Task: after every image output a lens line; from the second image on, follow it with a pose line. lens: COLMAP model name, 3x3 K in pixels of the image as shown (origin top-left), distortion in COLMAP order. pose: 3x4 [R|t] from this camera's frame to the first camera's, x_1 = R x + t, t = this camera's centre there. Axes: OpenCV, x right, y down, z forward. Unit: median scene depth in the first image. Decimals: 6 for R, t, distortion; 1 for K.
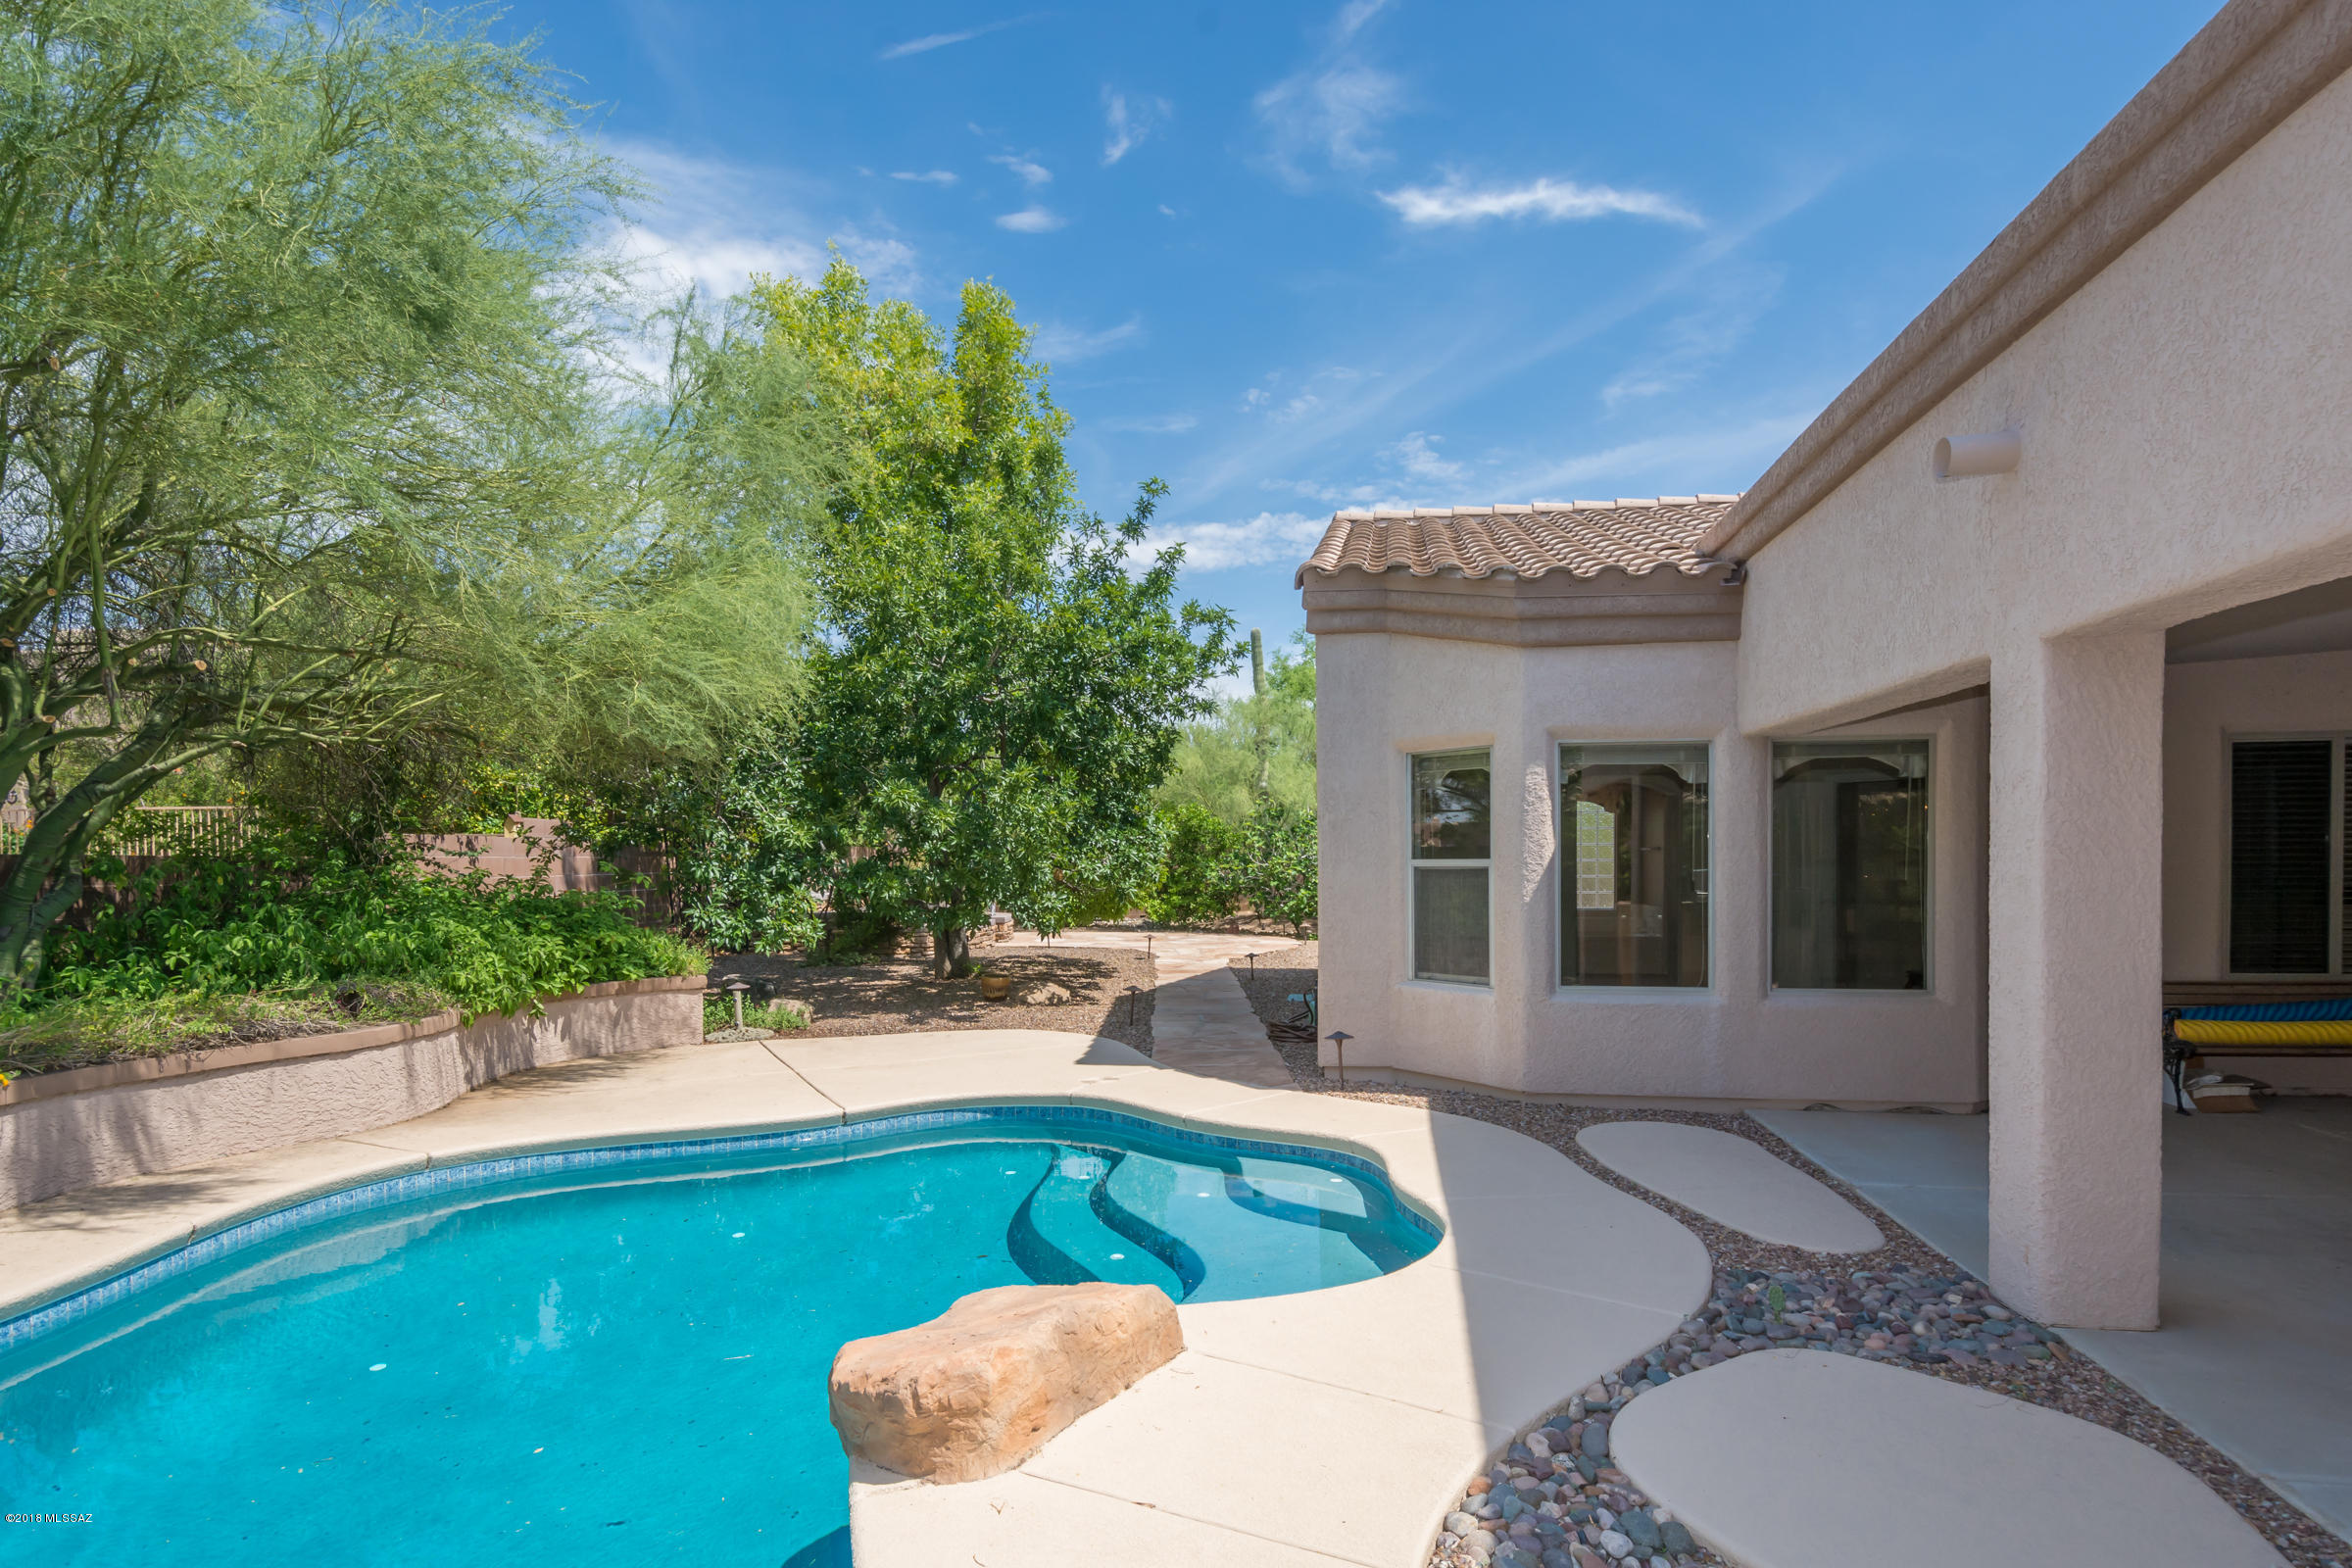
lens RADIAL K [[1256.4, 0, 1216.8], [0, 1256.4, 898.2], [0, 0, 1]] dist [0.022290, -0.017954]
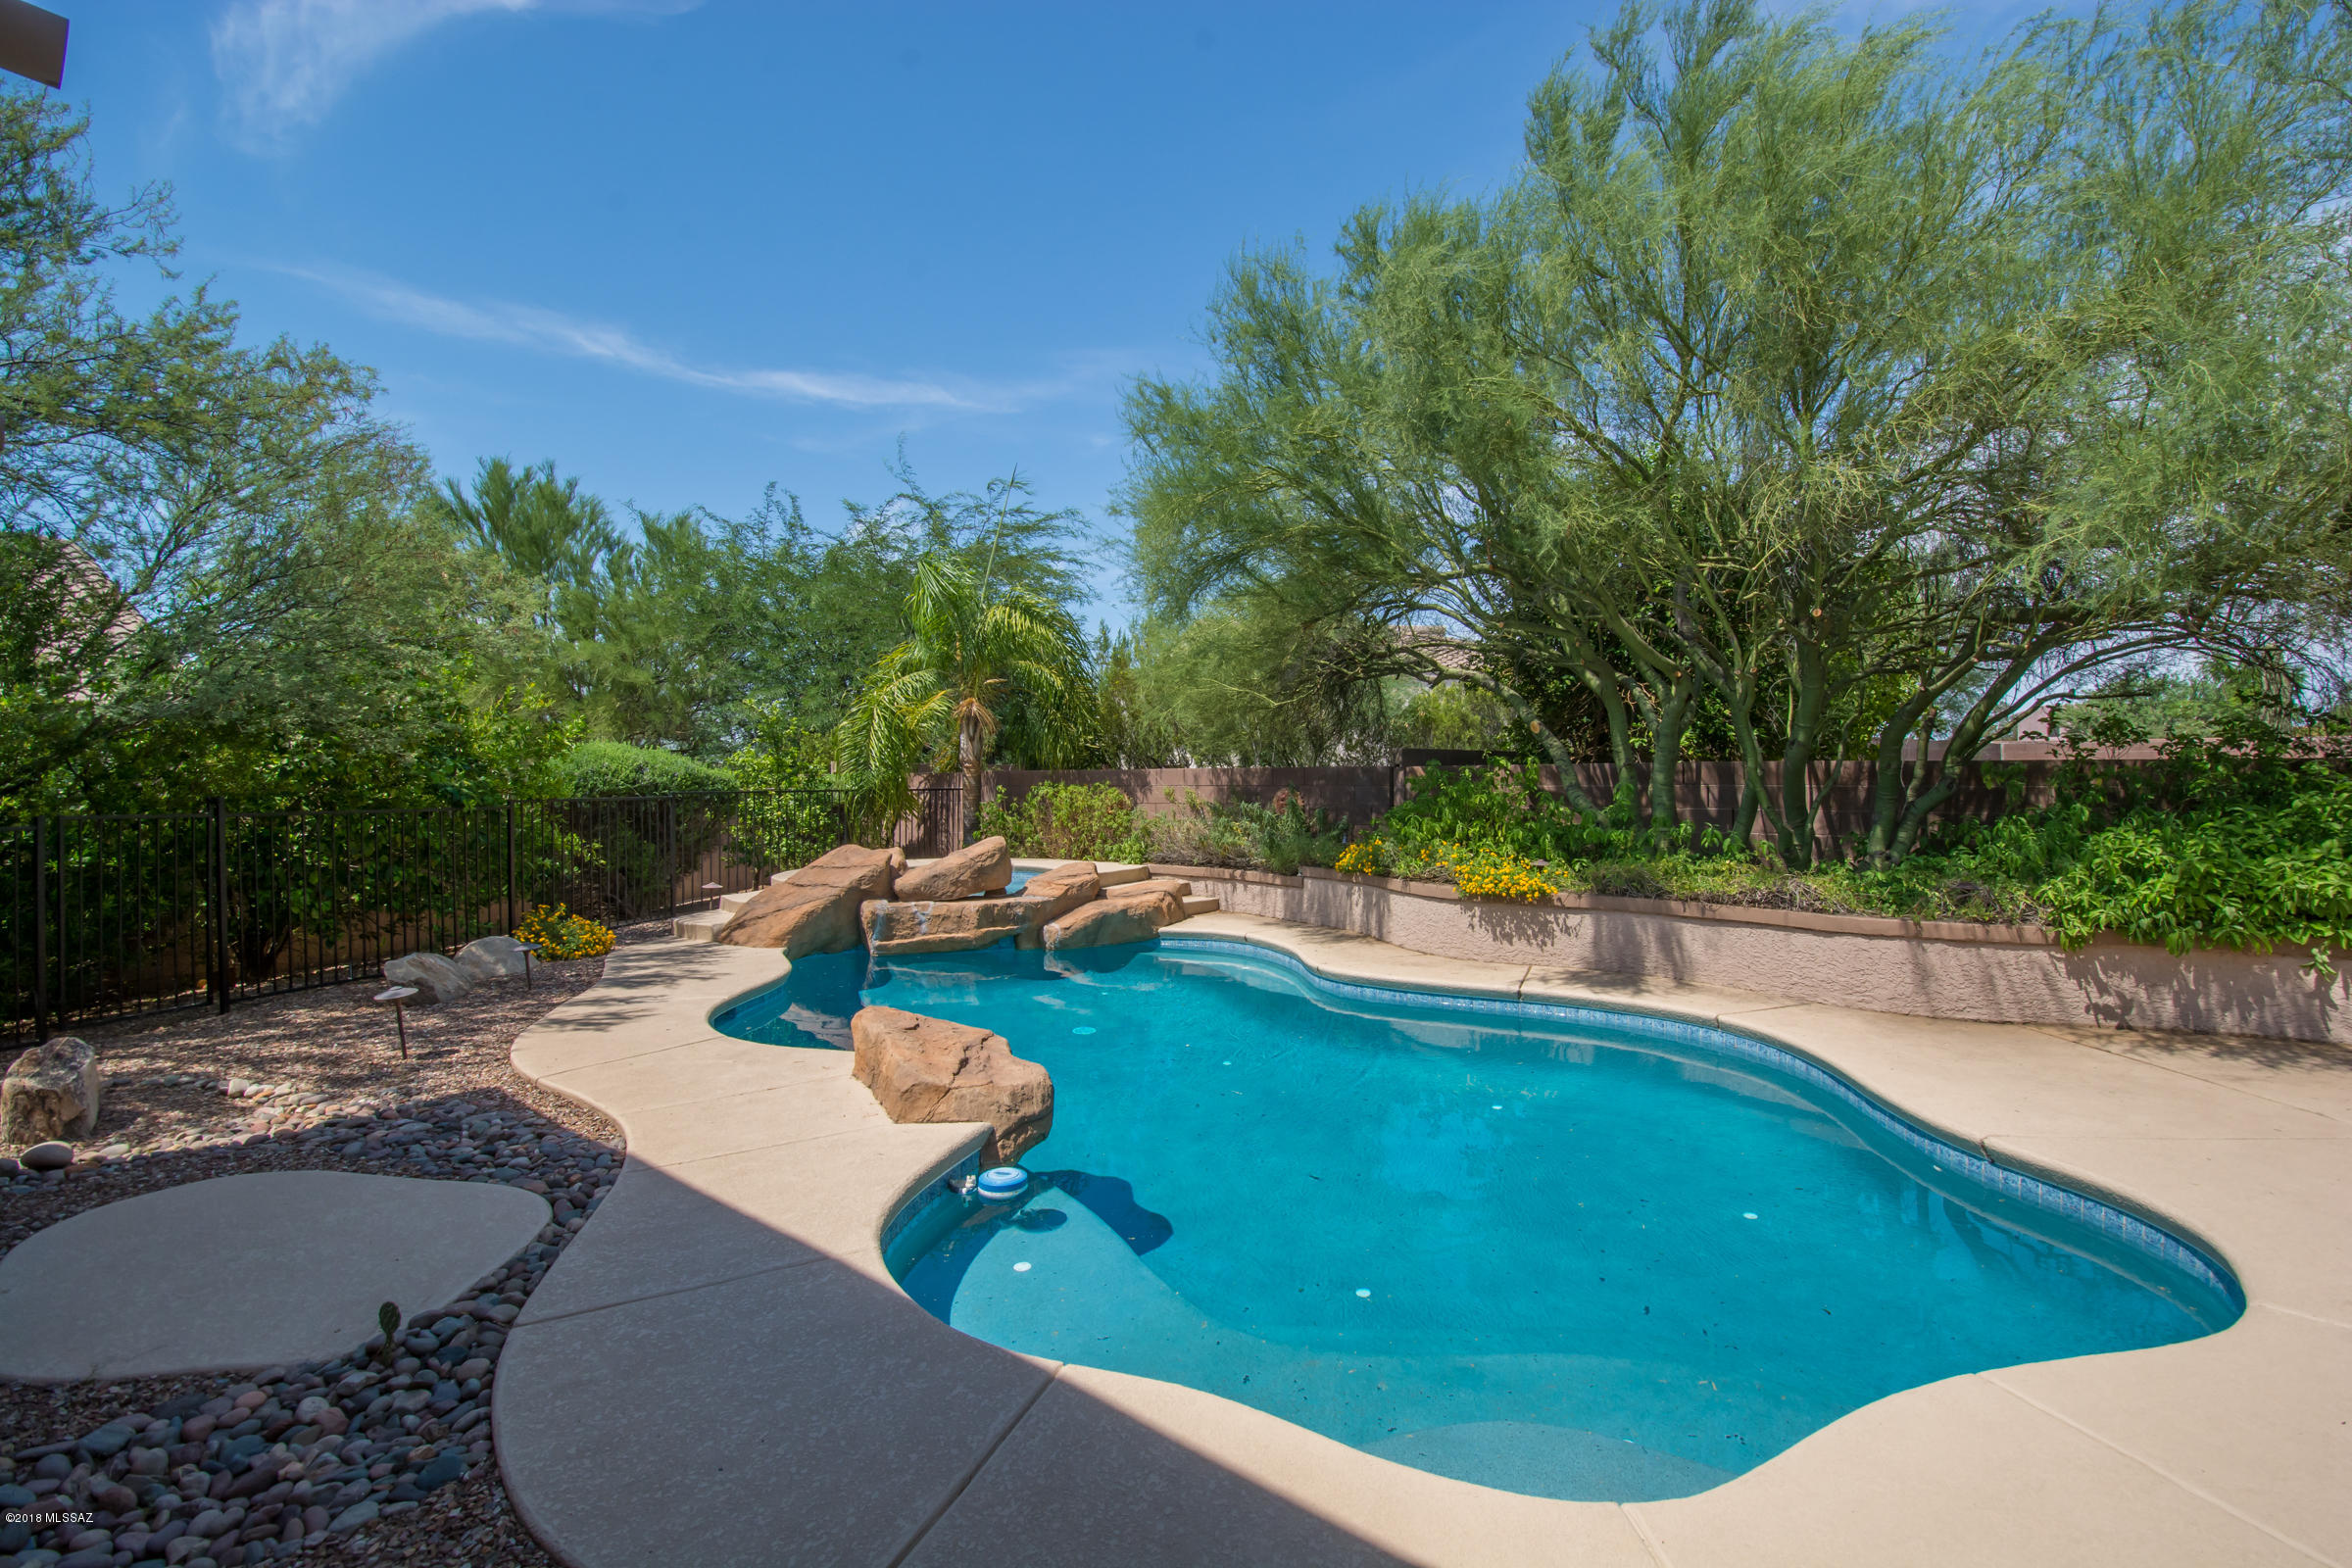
lens RADIAL K [[1021.0, 0, 1199.9], [0, 1021.0, 779.7], [0, 0, 1]] dist [0.021404, -0.026473]
pose [[-0.527162, 0.006742, -0.849738, 0.326376], [-0.019993, 0.999593, 0.020335, -0.019823], [0.849530, 0.027709, -0.526812, 0.803390]]
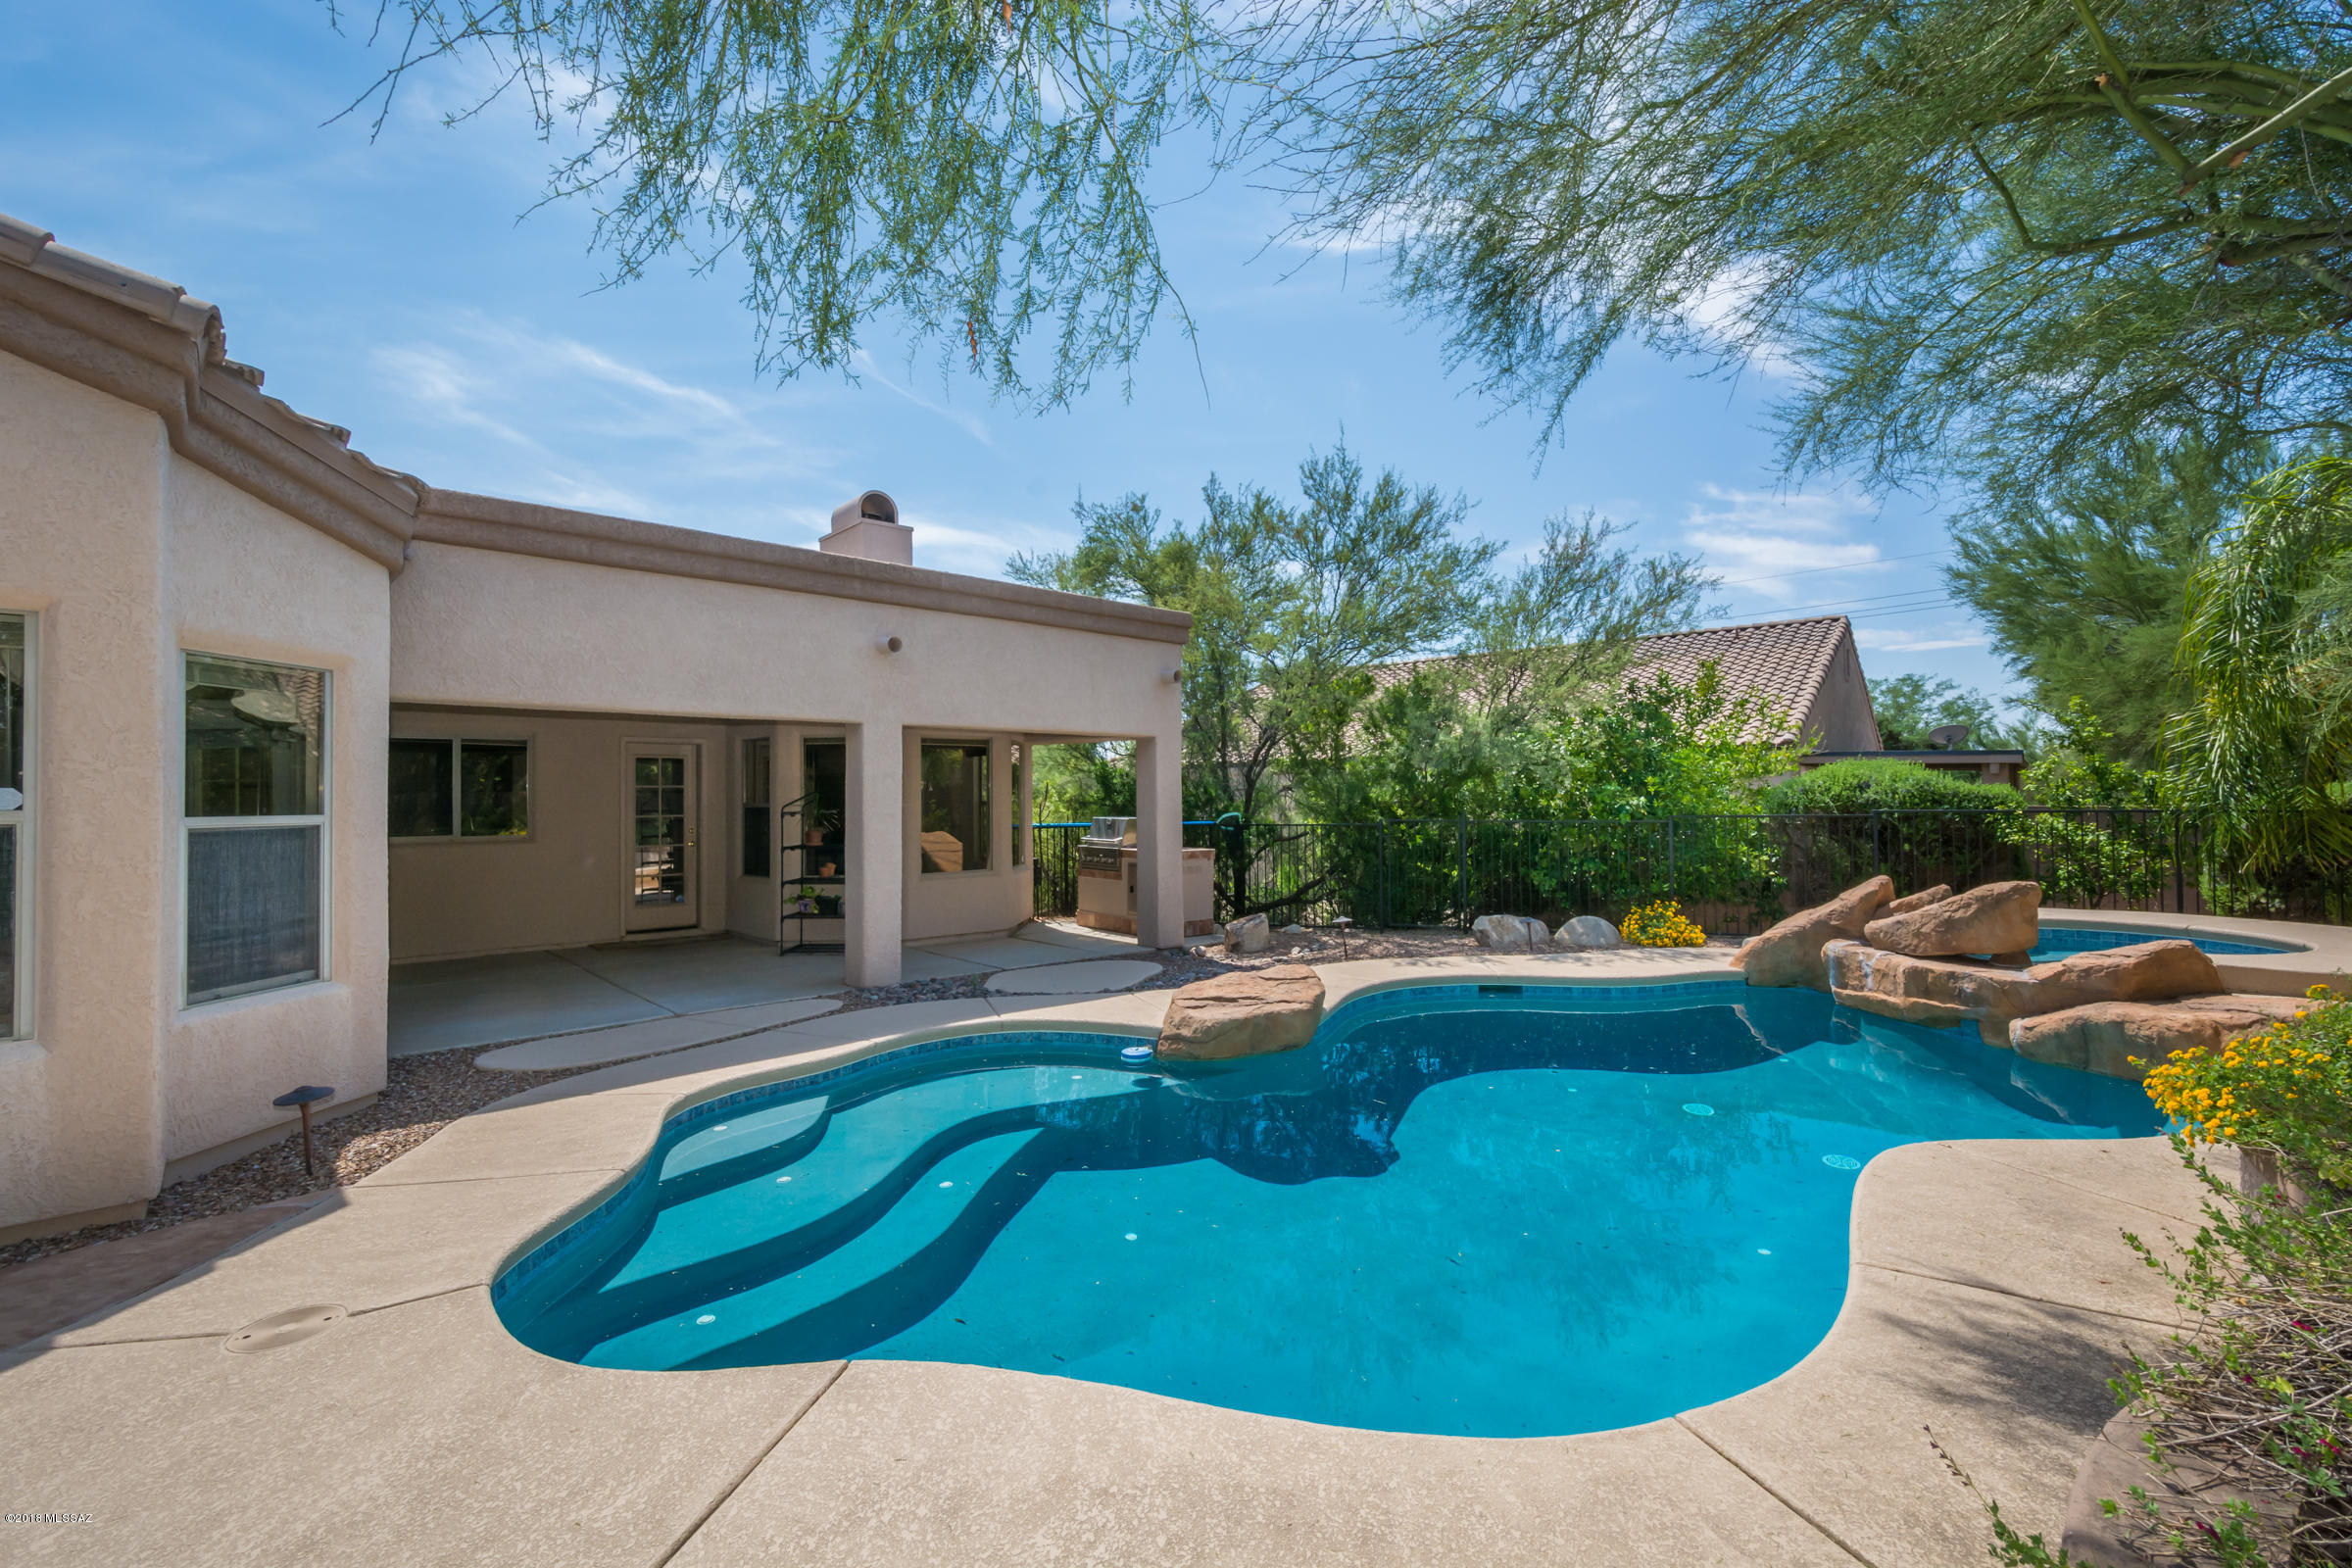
lens RADIAL K [[999.4, 0, 1210.3], [0, 999.4, 786.2], [0, 0, 1]] dist [0.021001, -0.009413]
pose [[-0.772386, 0.024518, 0.634680, -0.537678], [0.035105, 0.999375, 0.004114, -0.028305], [-0.634182, 0.025458, -0.772764, 1.016079]]
